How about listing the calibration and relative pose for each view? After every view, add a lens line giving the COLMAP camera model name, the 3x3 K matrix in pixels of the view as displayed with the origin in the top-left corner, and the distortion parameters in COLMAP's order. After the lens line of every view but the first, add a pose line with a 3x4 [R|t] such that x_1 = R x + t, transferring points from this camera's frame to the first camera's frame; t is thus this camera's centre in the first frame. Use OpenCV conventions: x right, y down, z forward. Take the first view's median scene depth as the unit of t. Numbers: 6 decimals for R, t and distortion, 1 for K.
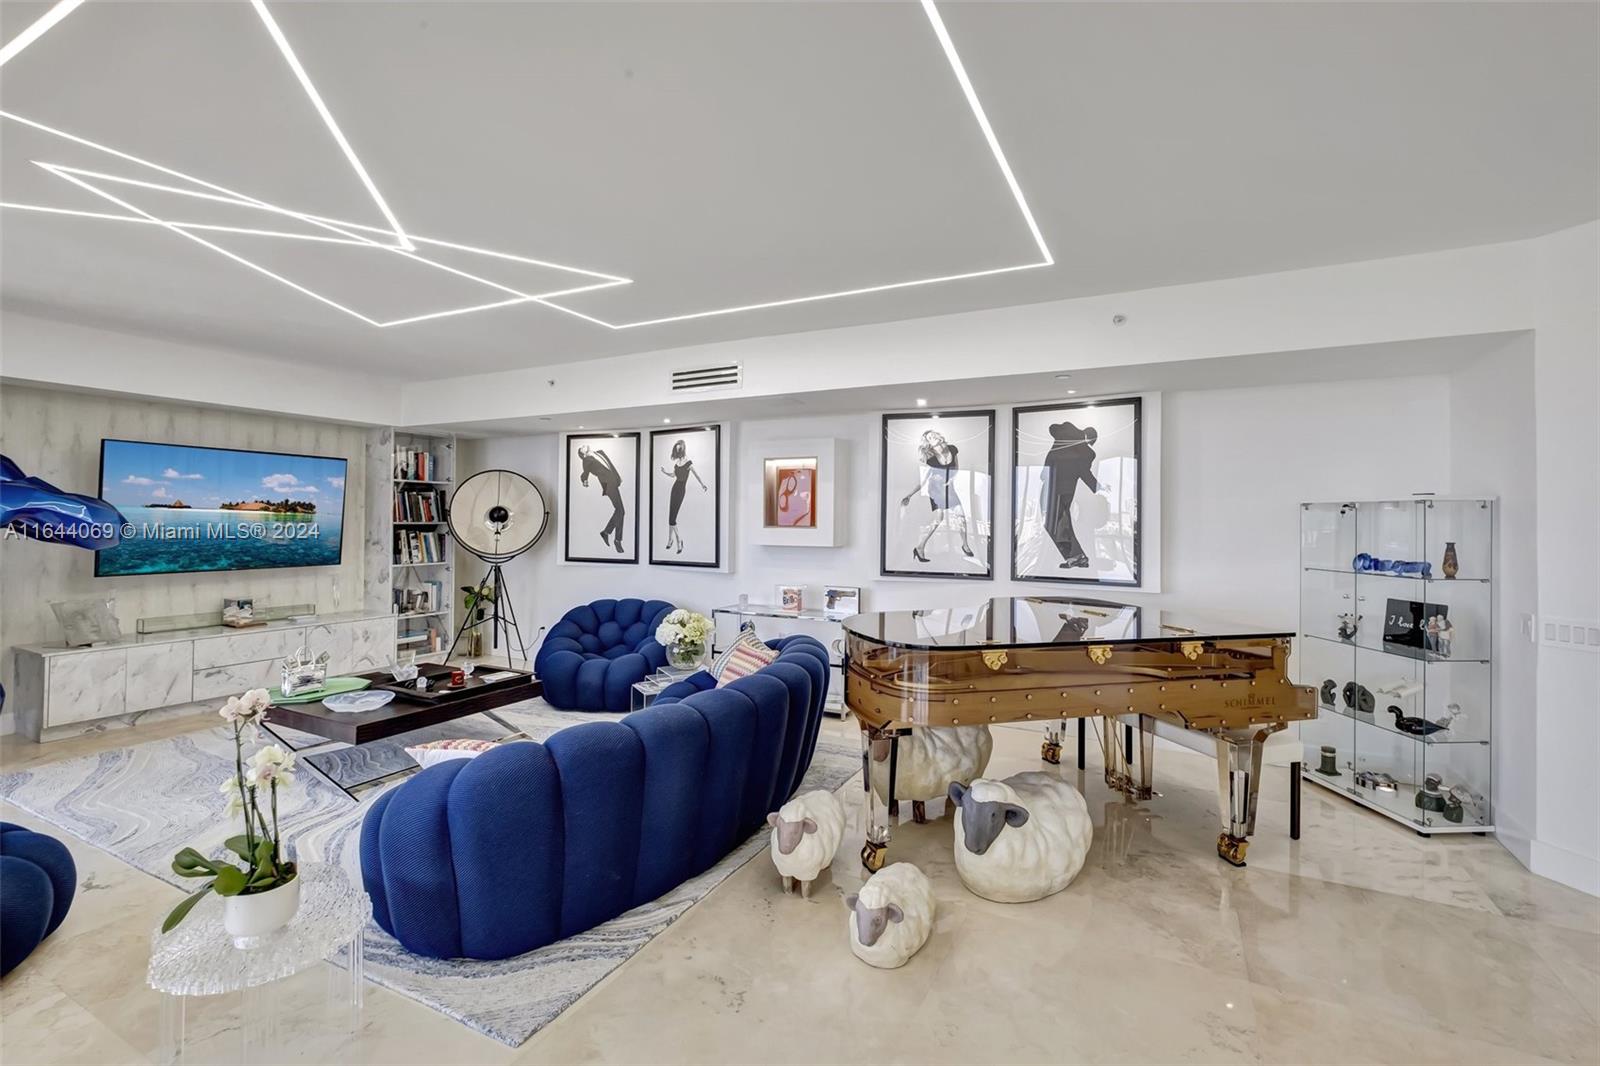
lens RADIAL K [[704.6, 0, 803.9], [0, 704.6, 511.0], [0, 0, 1]] dist [-0.000876, -0.000850]
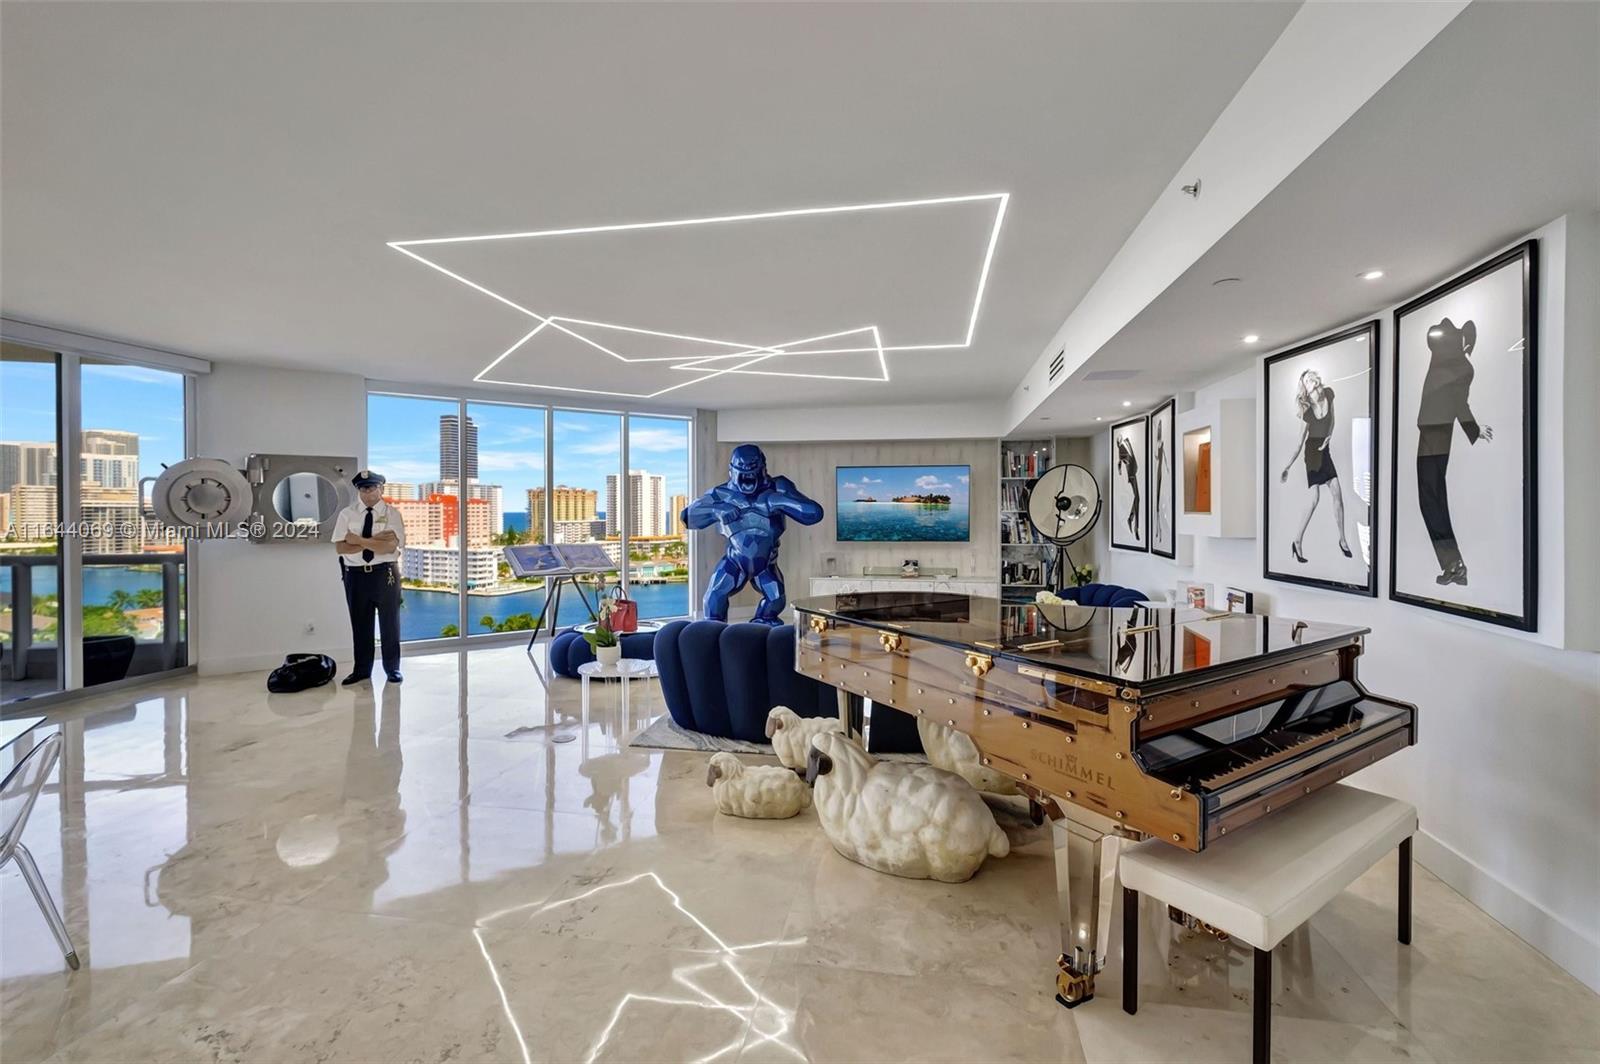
lens RADIAL K [[707.2, 0, 795.9], [0, 707.2, 512.0], [0, 0, 1]] dist [0.001867, -0.000222]
pose [[0.289277, -0.005276, -0.957231, 0.738448], [0.017929, 0.999839, -0.000092, 0.015216], [0.957078, -0.017136, 0.289325, 0.346443]]
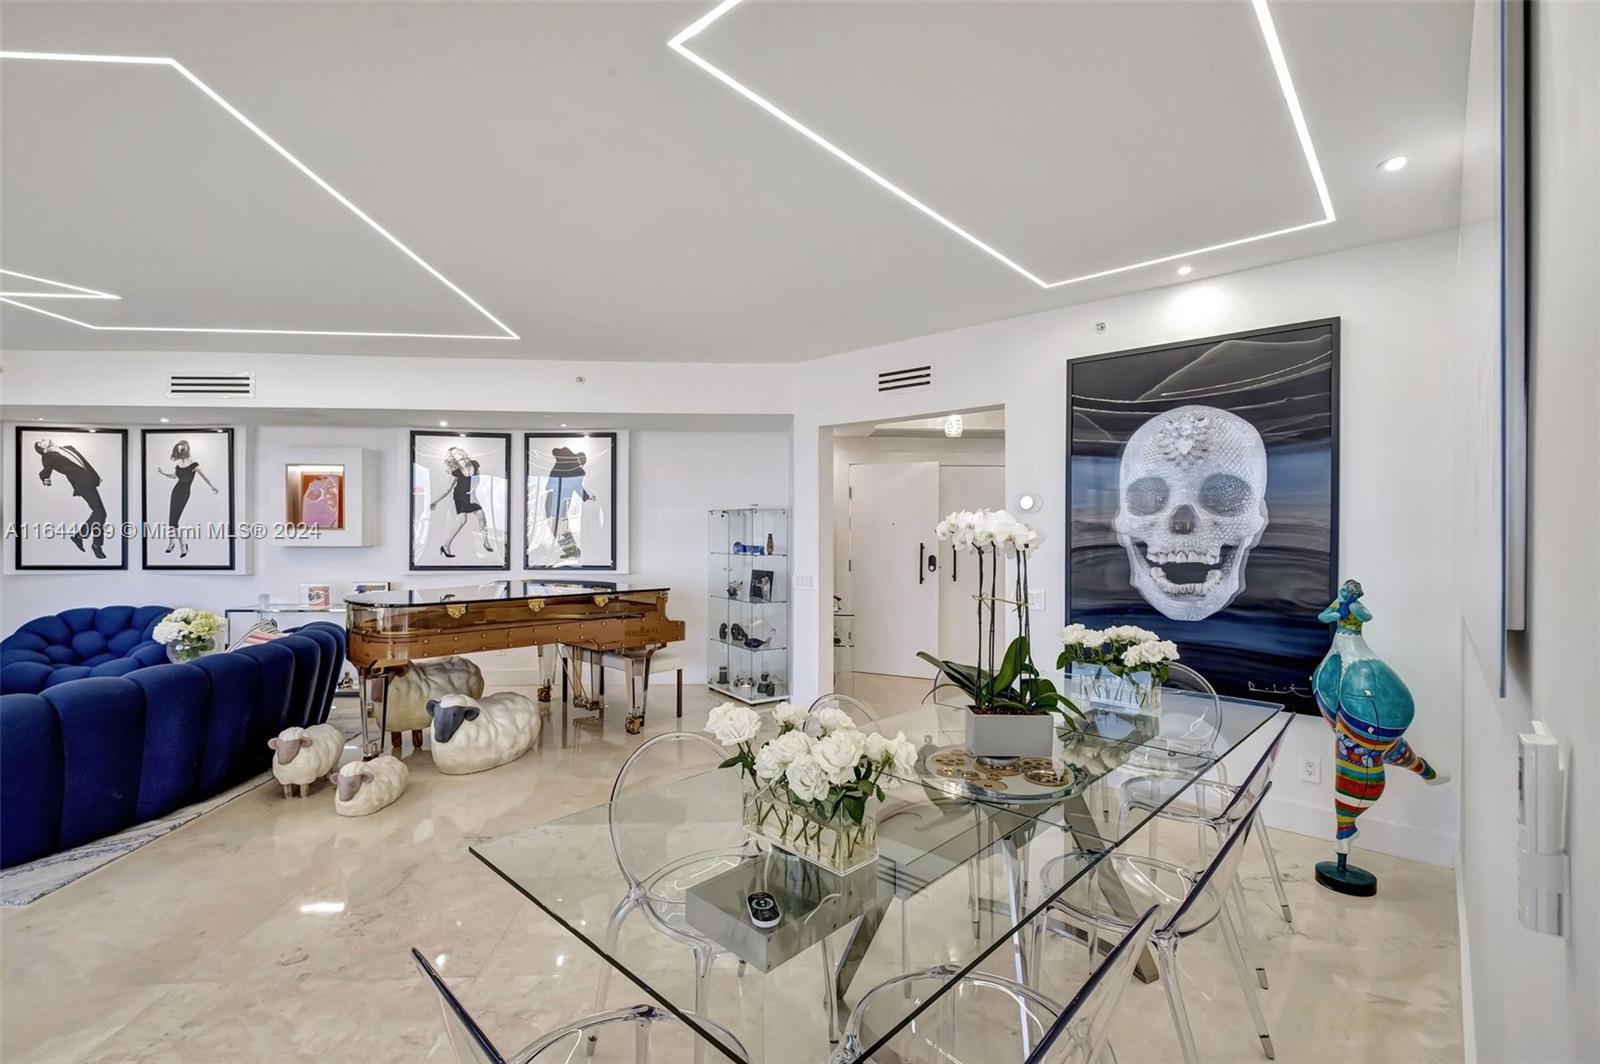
lens RADIAL K [[708.3, 0, 797.9], [0, 708.3, 534.6], [0, 0, 1]] dist [0.003027, -0.004653]
pose [[0.859829, -0.006826, 0.510536, 0.069647], [-0.003446, 0.999810, 0.019170, 0.009750], [-0.510570, -0.018242, 0.859643, -0.352105]]
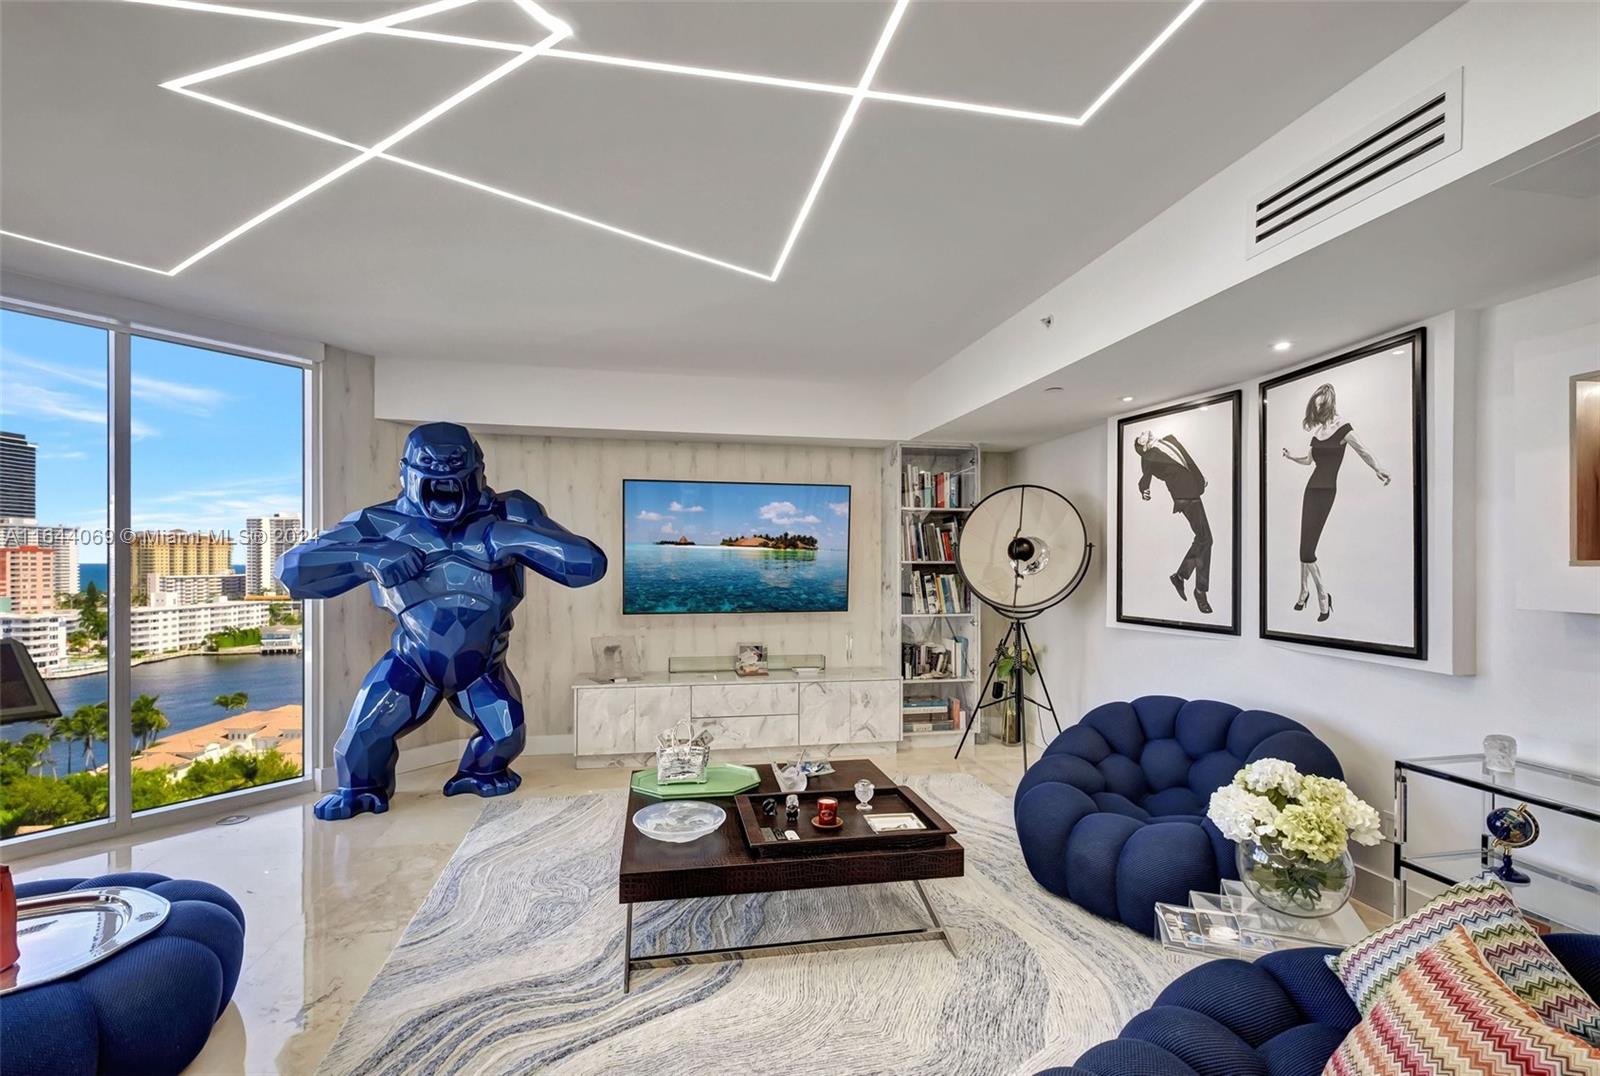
lens RADIAL K [[726.8, 0, 798.9], [0, 726.8, 566.9], [0, 0, 1]] dist [0.011531, -0.009501]
pose [[0.628151, -0.002549, -0.778087, -0.017304], [0.013419, 0.999881, 0.007558, 0.019189], [0.777976, -0.015189, 0.628111, 0.520928]]
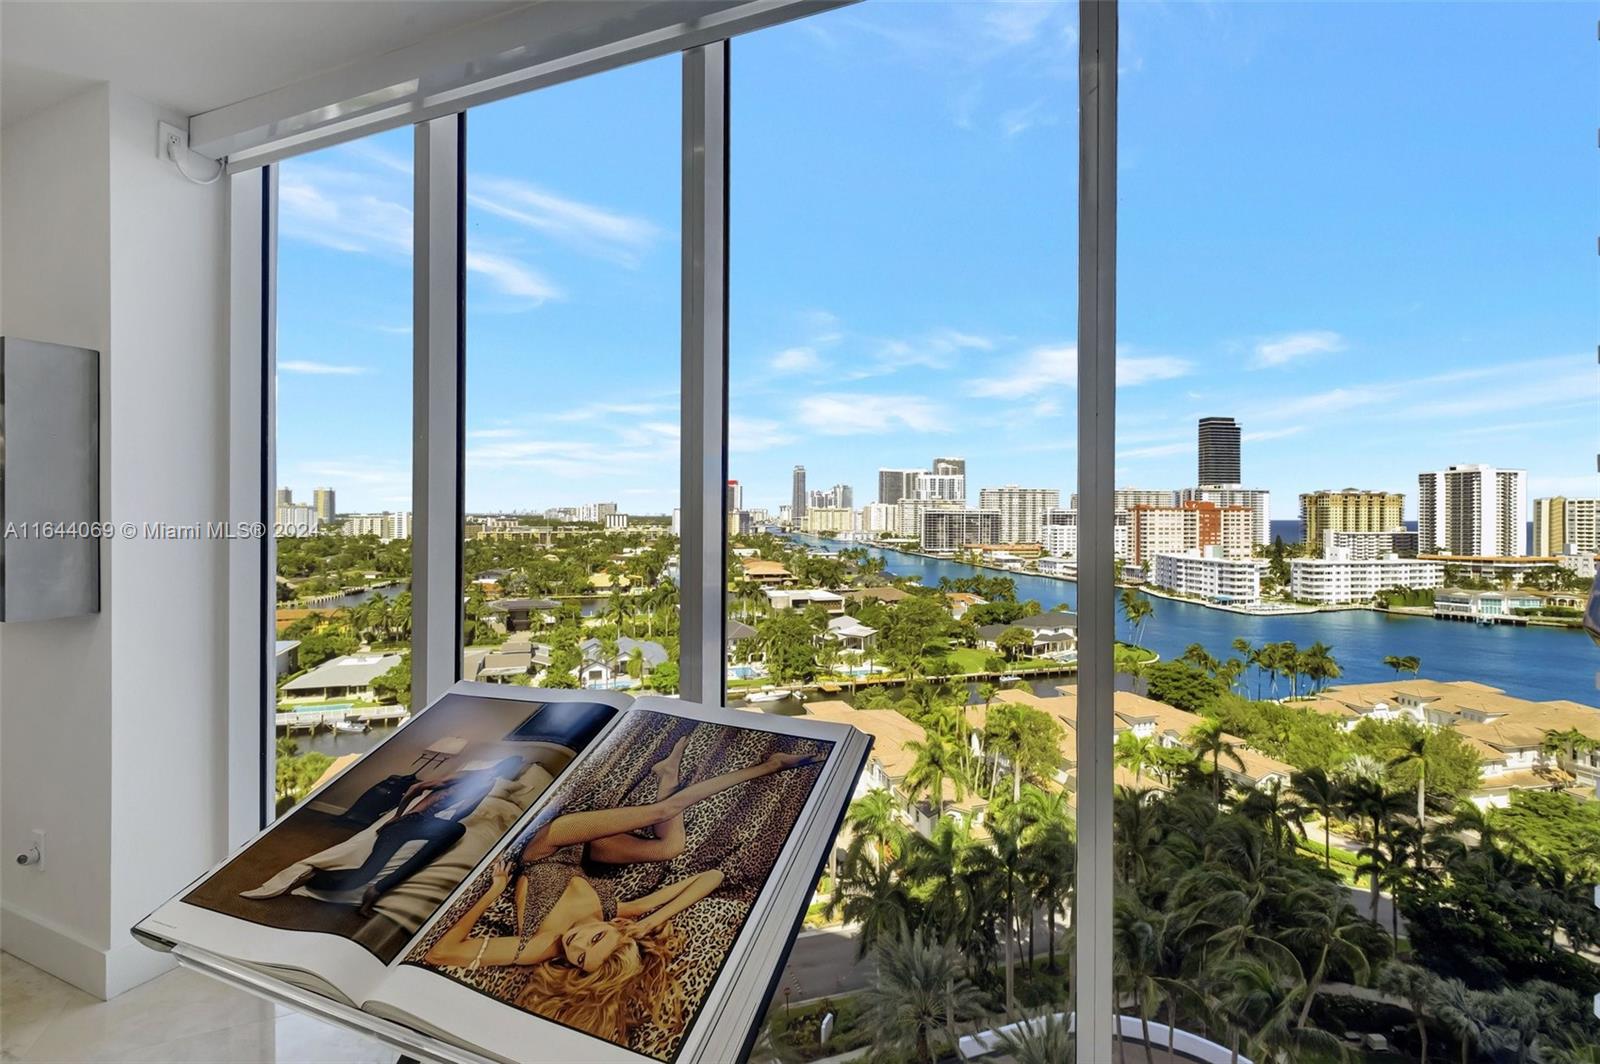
lens RADIAL K [[712.2, 0, 796.9], [0, 712.2, 514.6], [0, 0, 1]] dist [0.001998, -0.004592]
pose [[-0.634329, -0.012524, -0.772962, -0.750954], [0.001495, 0.999847, -0.017426, 0.006271], [0.773062, -0.012209, -0.634213, 0.534558]]
